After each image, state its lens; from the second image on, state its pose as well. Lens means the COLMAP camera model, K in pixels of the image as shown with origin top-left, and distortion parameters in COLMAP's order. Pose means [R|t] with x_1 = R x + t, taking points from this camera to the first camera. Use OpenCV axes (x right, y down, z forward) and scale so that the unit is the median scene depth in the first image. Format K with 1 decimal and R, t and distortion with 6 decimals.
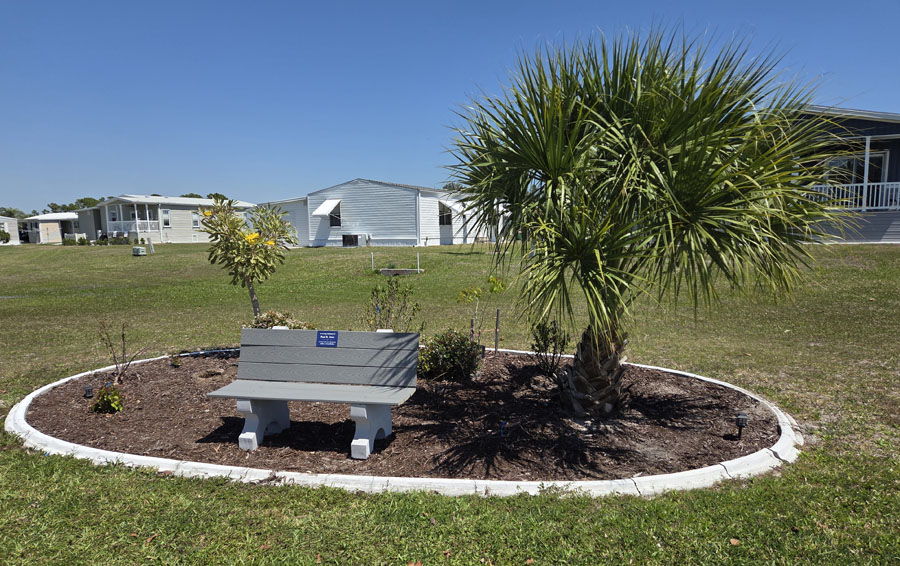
lens RADIAL K [[628.9, 0, 452.5], [0, 628.9, 287.2], [0, 0, 1]] dist [0.014046, -0.010897]
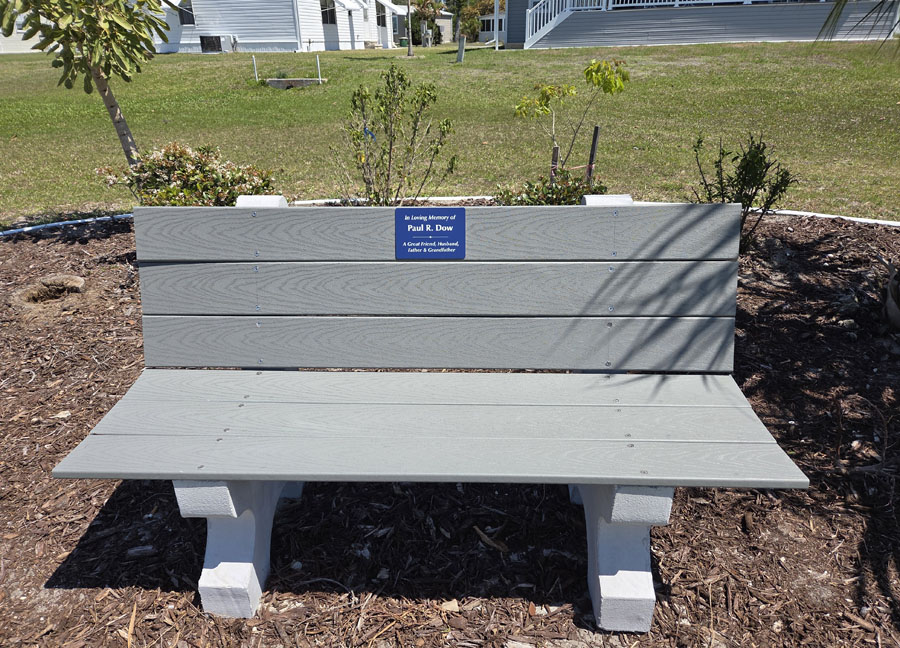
lens RADIAL K [[634.6, 0, 433.4], [0, 634.6, 314.4], [0, 0, 1]] dist [0.034264, -0.016346]
pose [[0.985435, -0.072770, 0.153698, -0.160352], [0.021504, 0.949883, 0.311865, 0.013978], [-0.168689, -0.304017, 0.937613, 0.442720]]
